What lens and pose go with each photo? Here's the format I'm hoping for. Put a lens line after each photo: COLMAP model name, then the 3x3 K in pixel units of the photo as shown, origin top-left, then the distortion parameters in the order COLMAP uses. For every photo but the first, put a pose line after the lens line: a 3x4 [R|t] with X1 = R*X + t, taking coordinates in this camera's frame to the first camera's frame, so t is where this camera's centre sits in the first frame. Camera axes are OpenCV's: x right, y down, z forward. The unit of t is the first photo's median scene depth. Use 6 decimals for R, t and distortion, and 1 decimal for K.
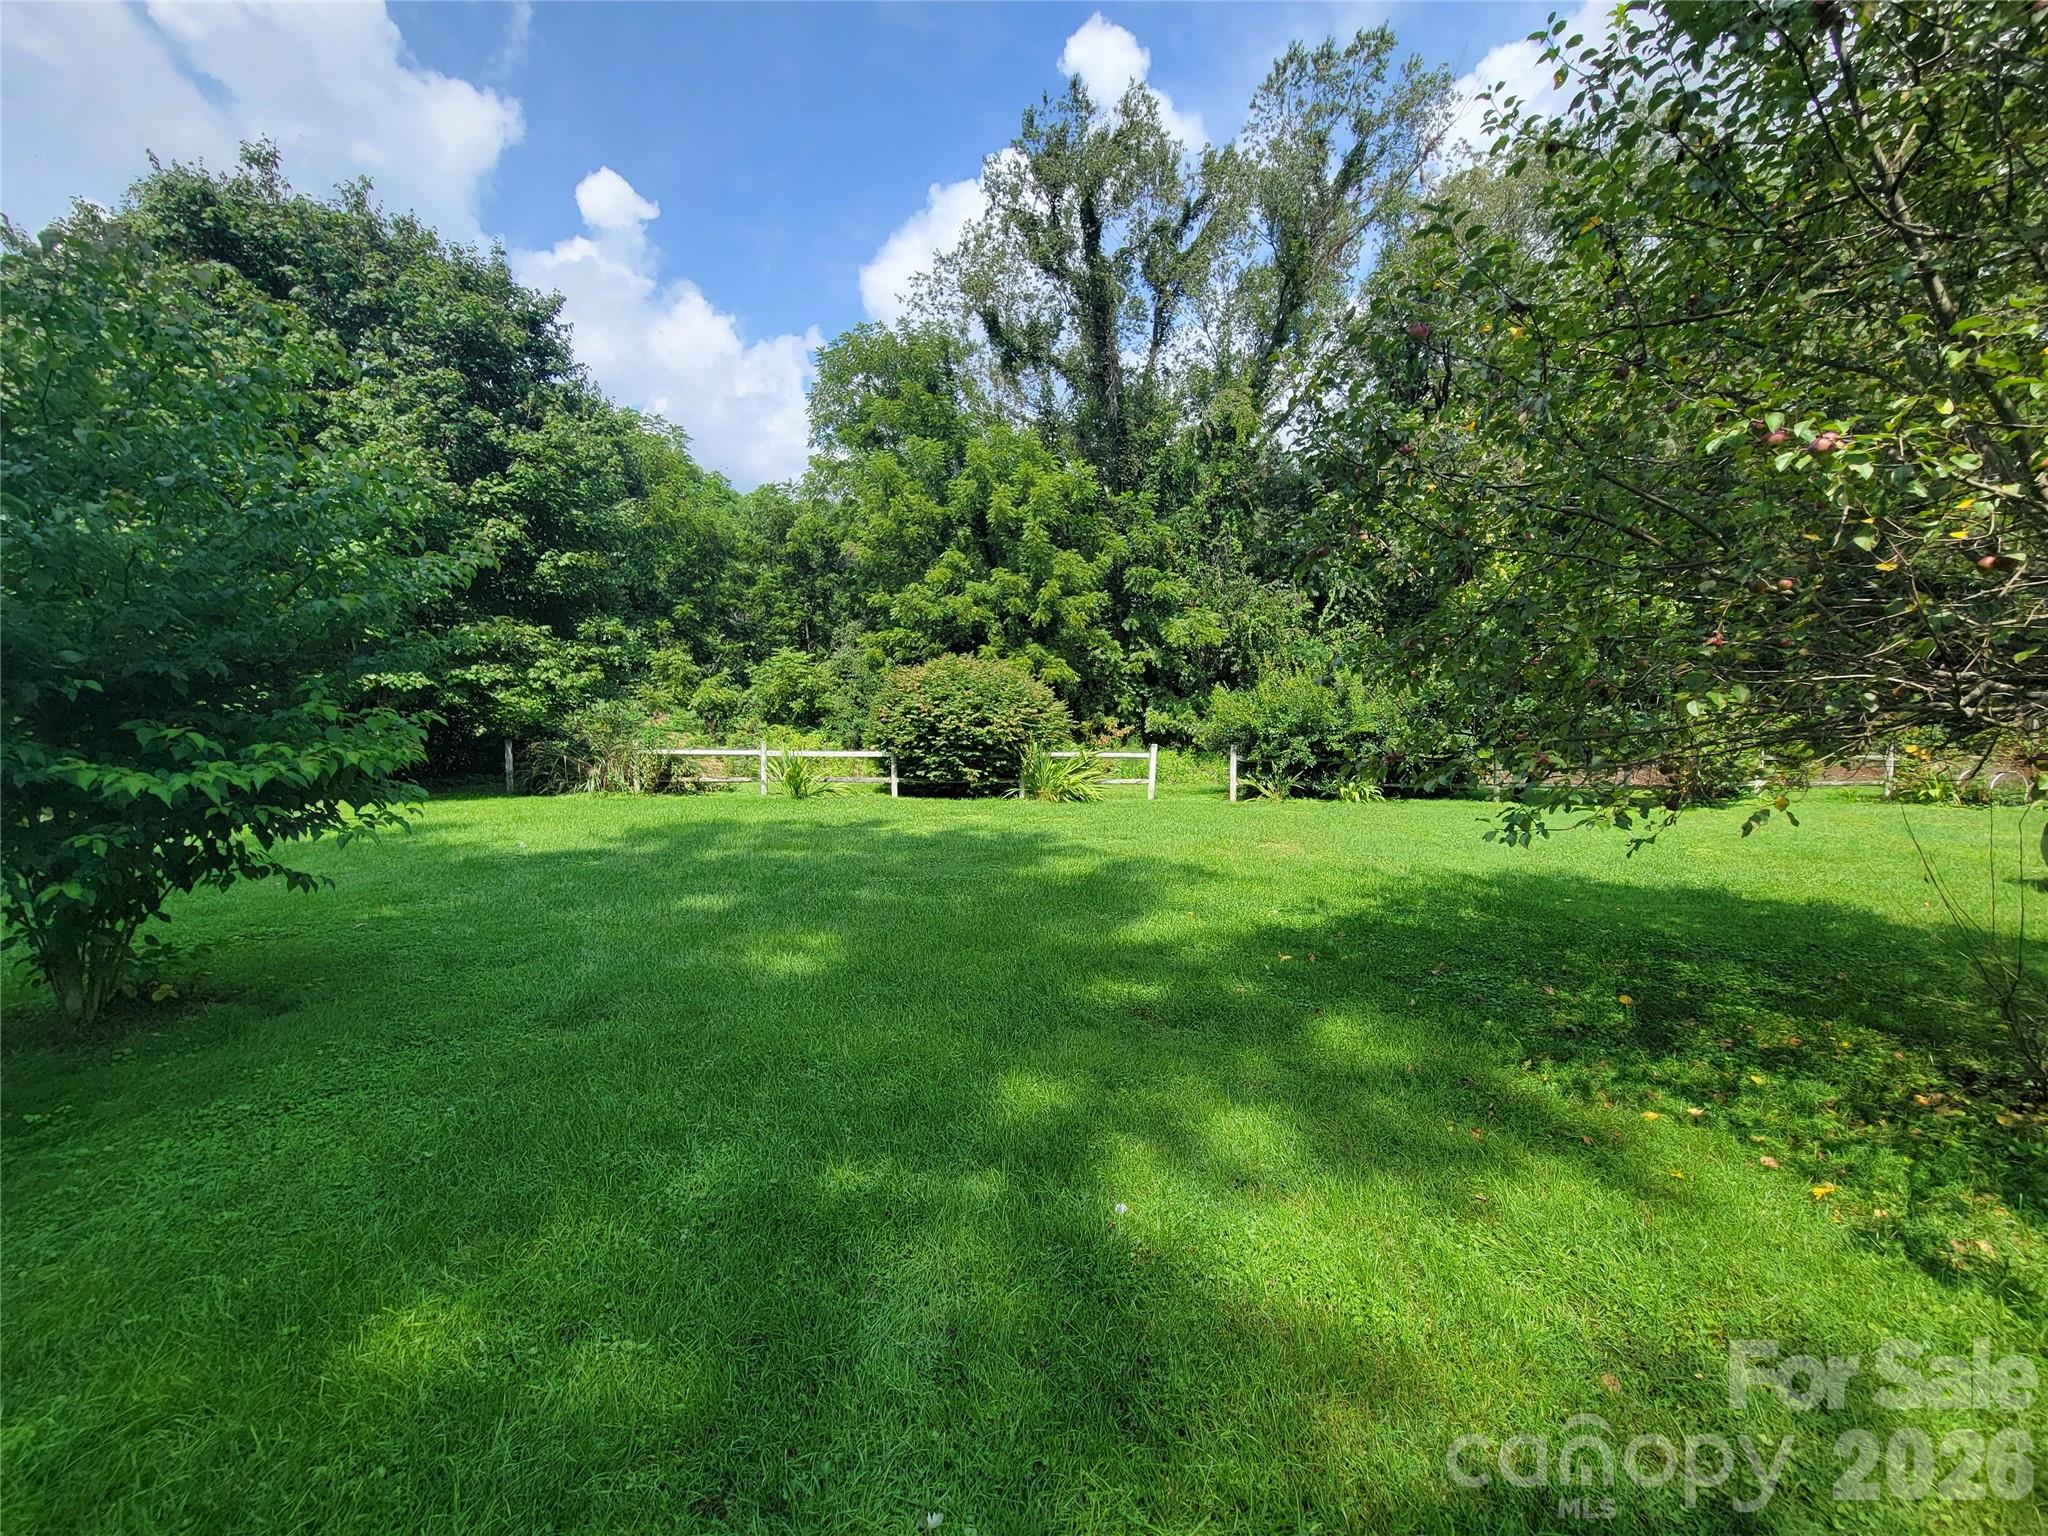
lens RADIAL K [[824.3, 0, 1021.8], [0, 824.3, 764.8], [0, 0, 1]] dist [-0.001809, -0.000741]
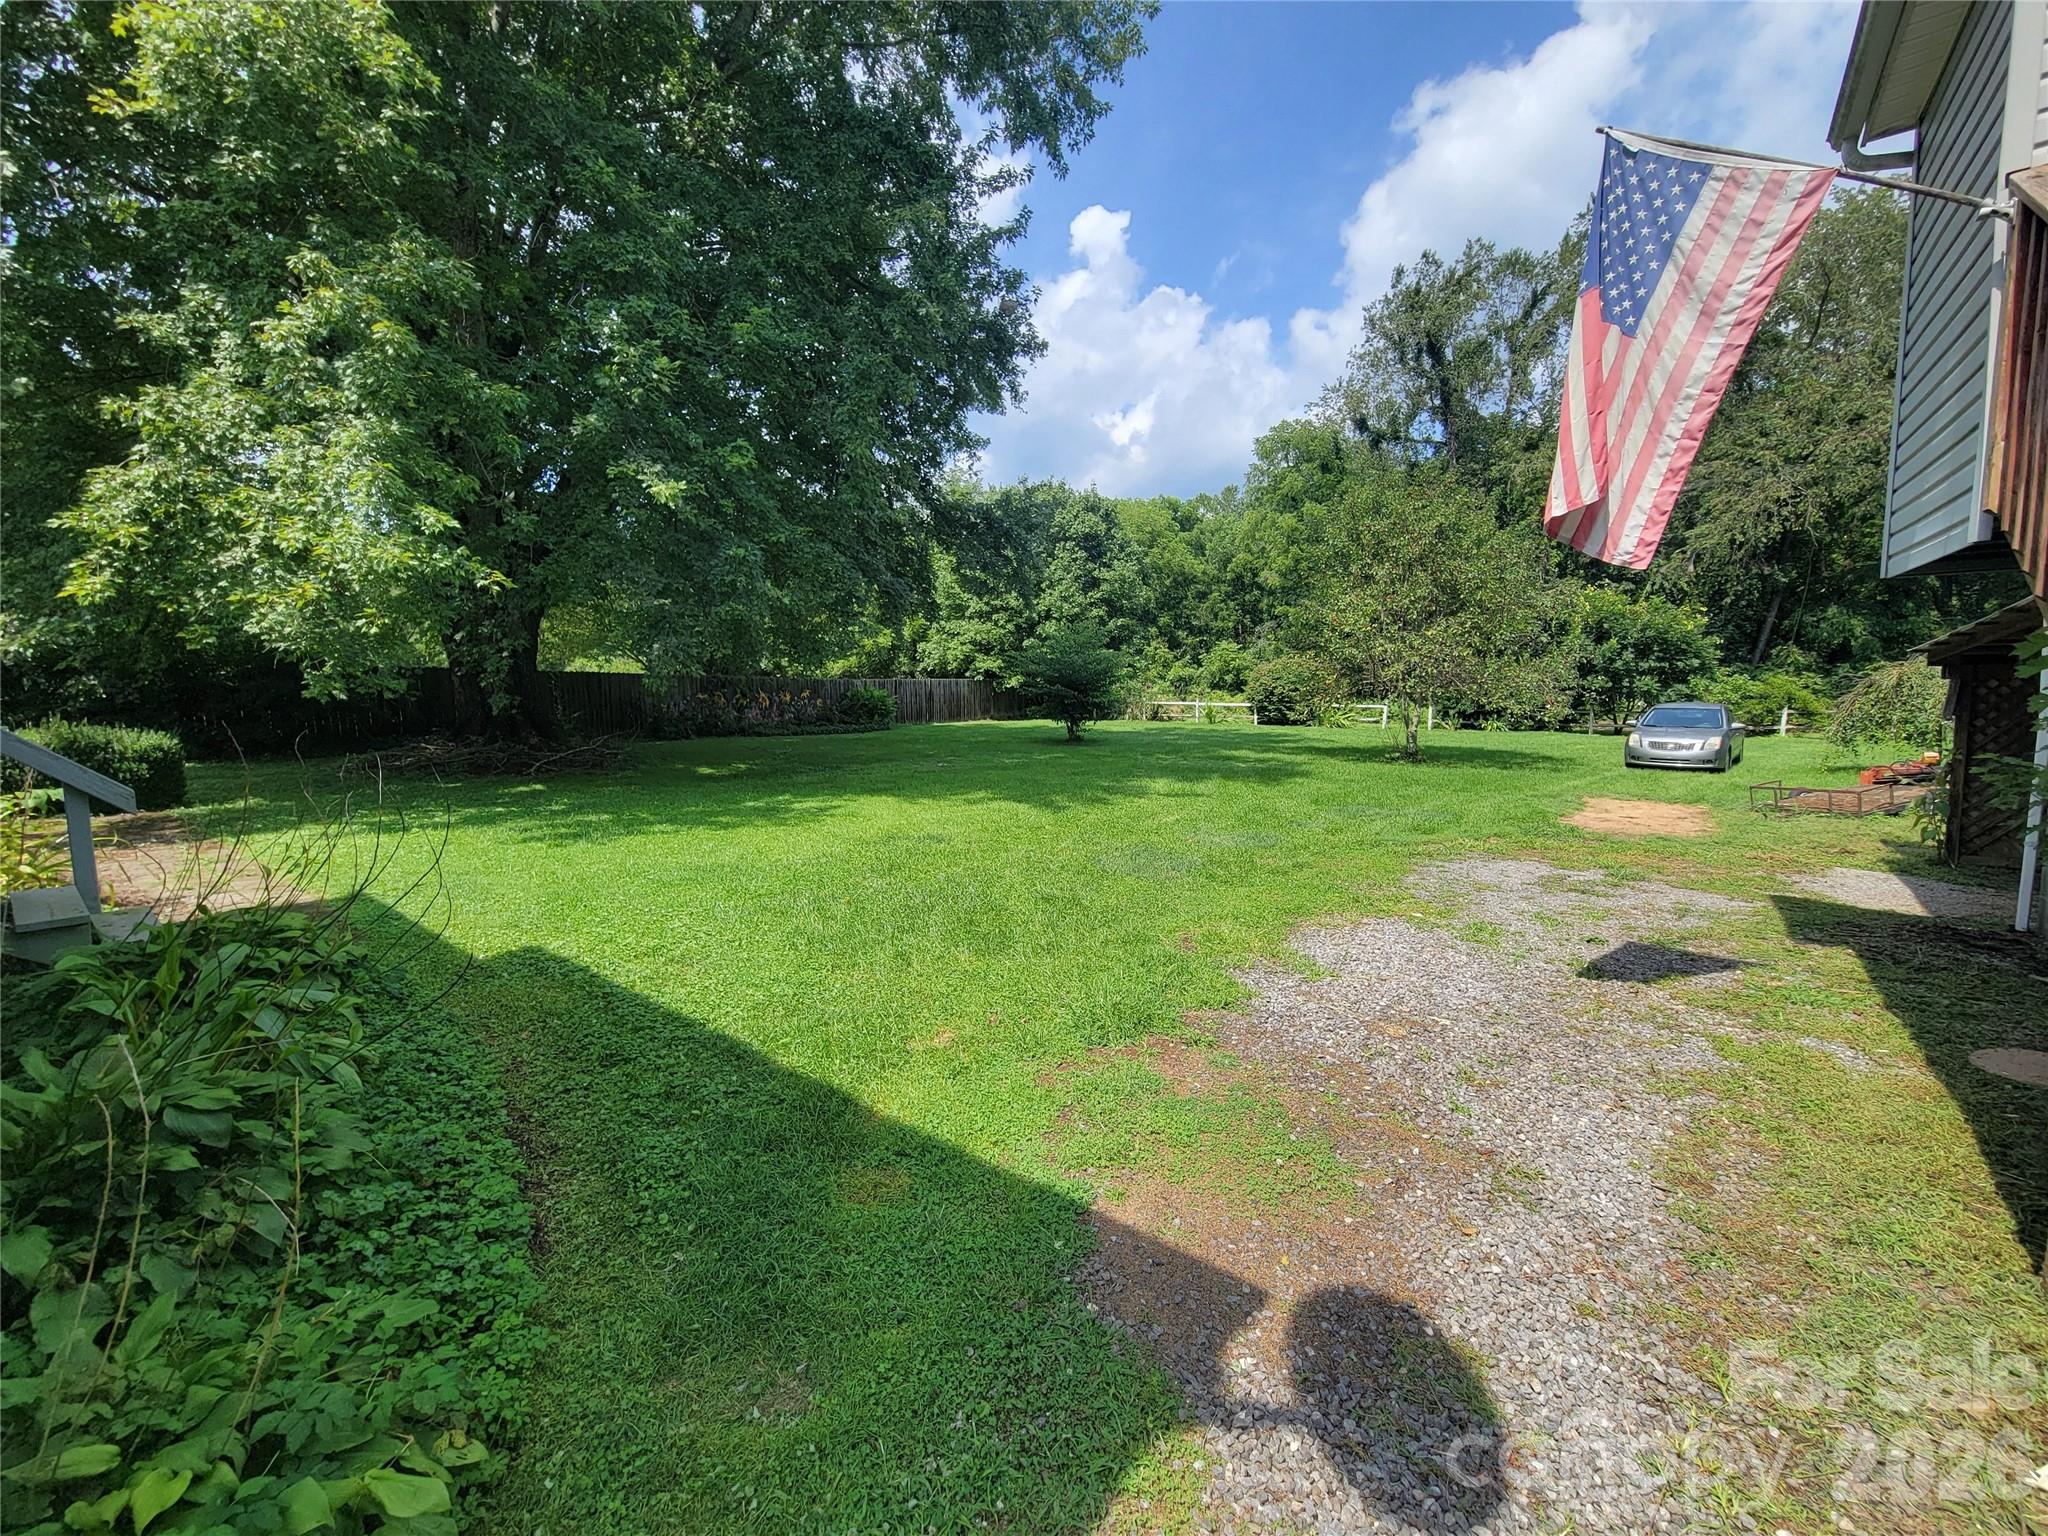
lens RADIAL K [[824.3, 0, 1027.6], [0, 824.3, 751.2], [0, 0, 1]] dist [-0.001809, -0.000741]
pose [[0.854449, 0.038035, -0.518140, 0.252148], [-0.023750, 0.999134, 0.034179, 0.027199], [0.518992, -0.016898, 0.854612, -0.636503]]
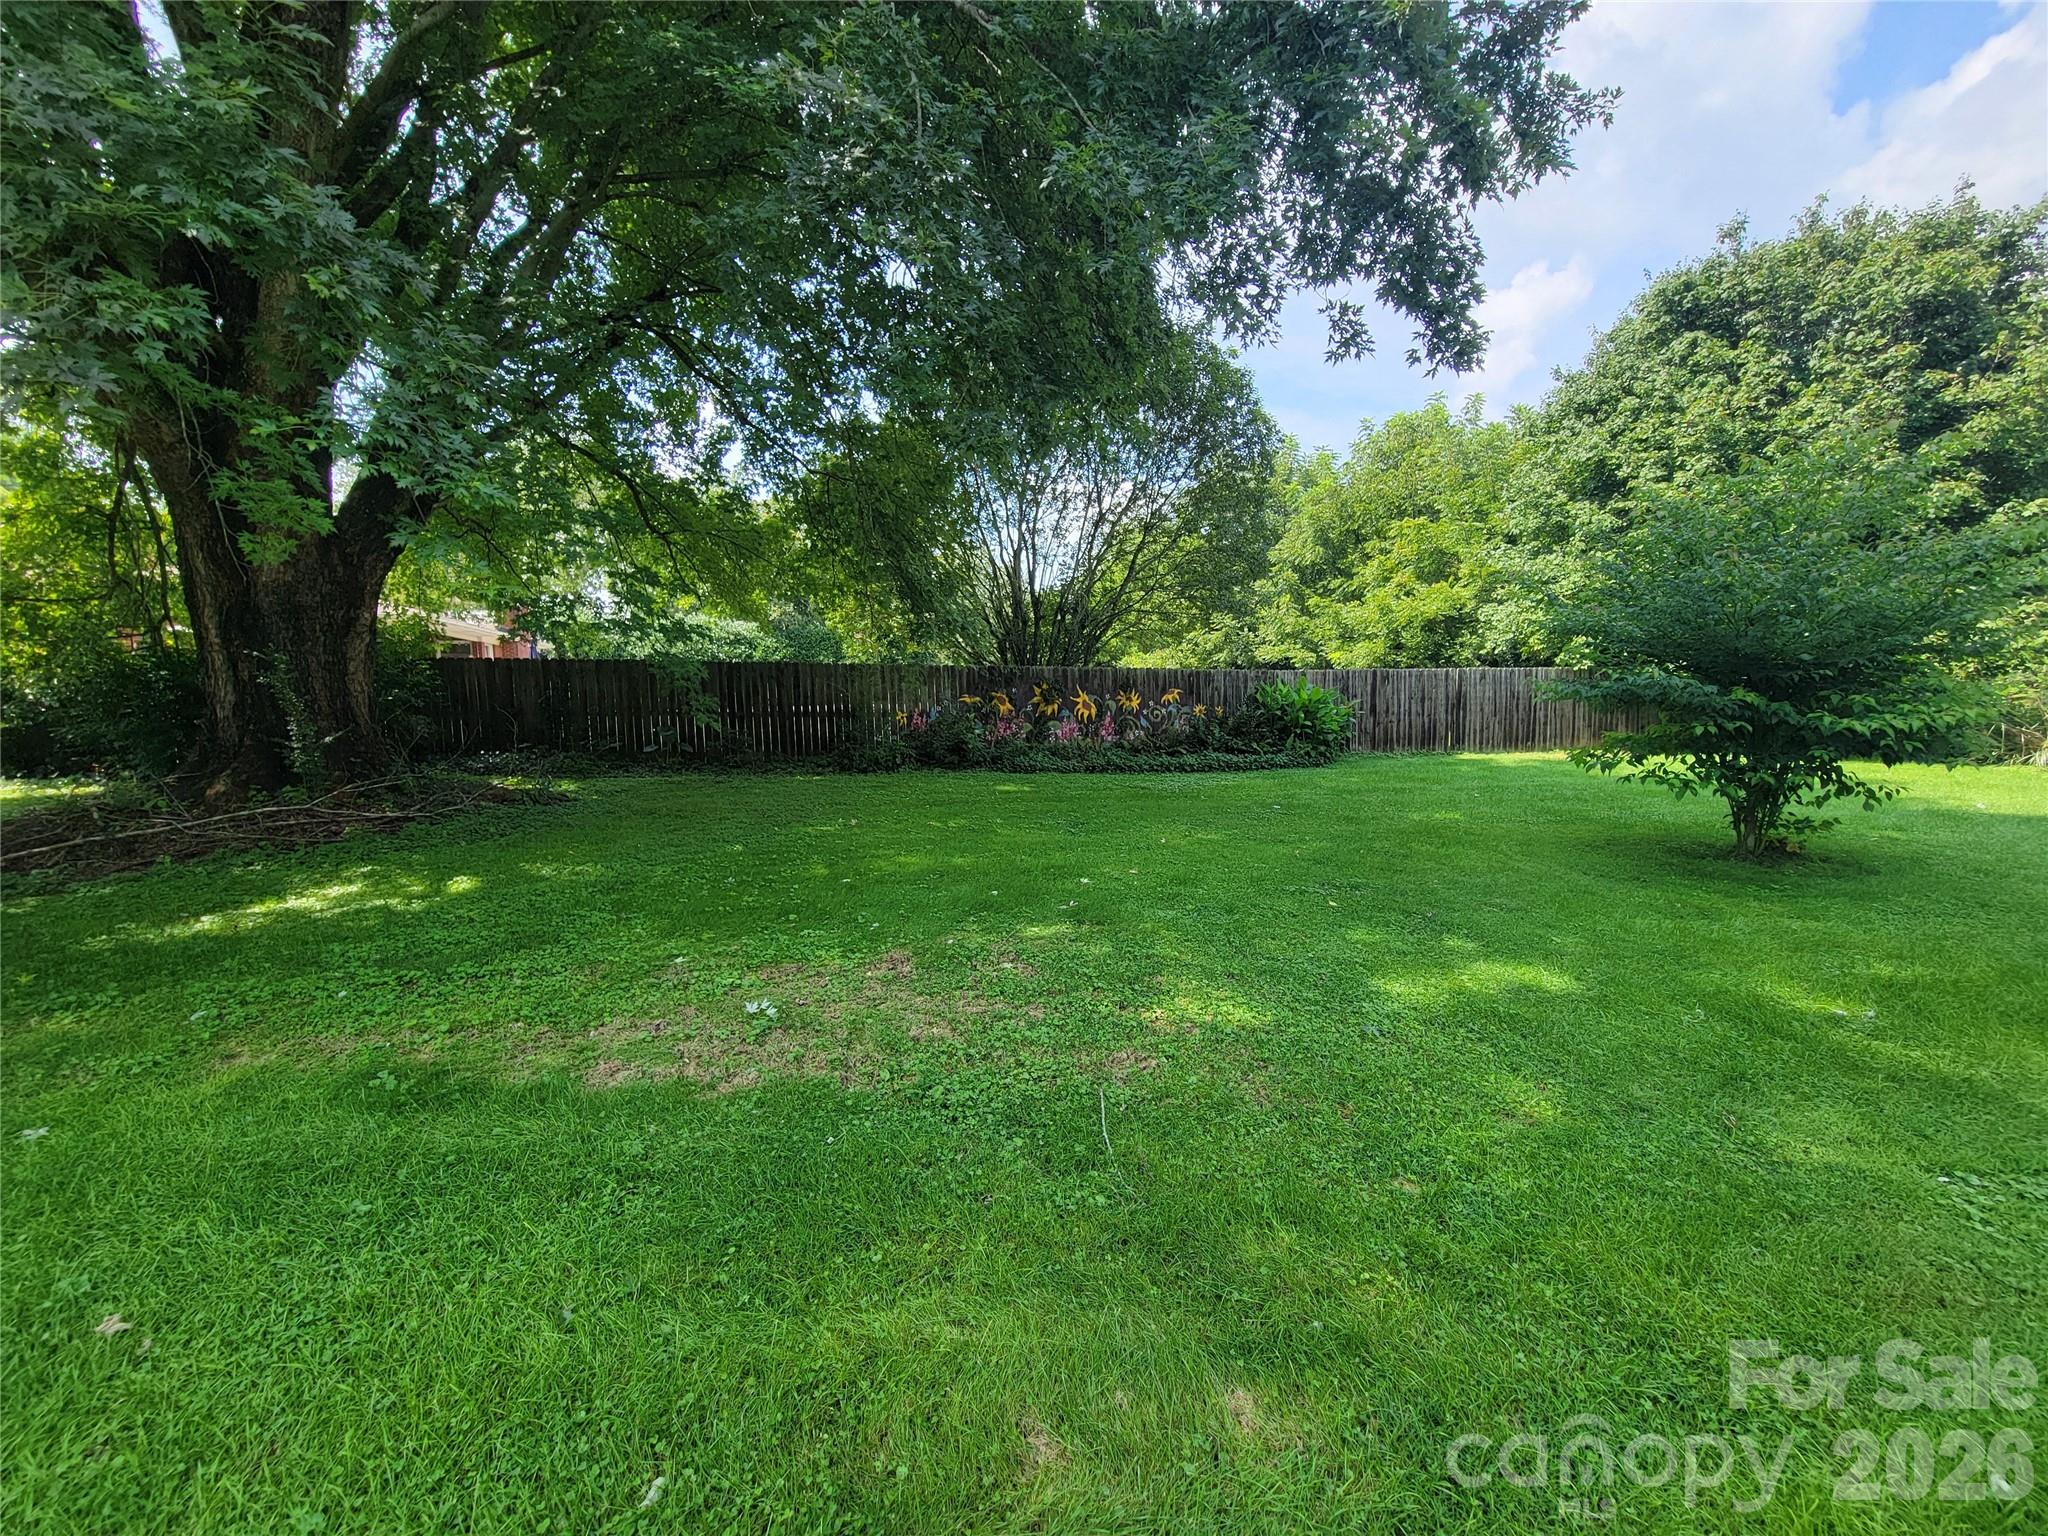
lens RADIAL K [[824.3, 0, 1042.3], [0, 824.3, 765.9], [0, 0, 1]] dist [-0.001809, -0.000741]
pose [[0.261493, 0.085341, -0.961425, 0.028511], [-0.042982, 0.996125, 0.076731, 0.006346], [0.964248, 0.021260, 0.264148, -0.150907]]
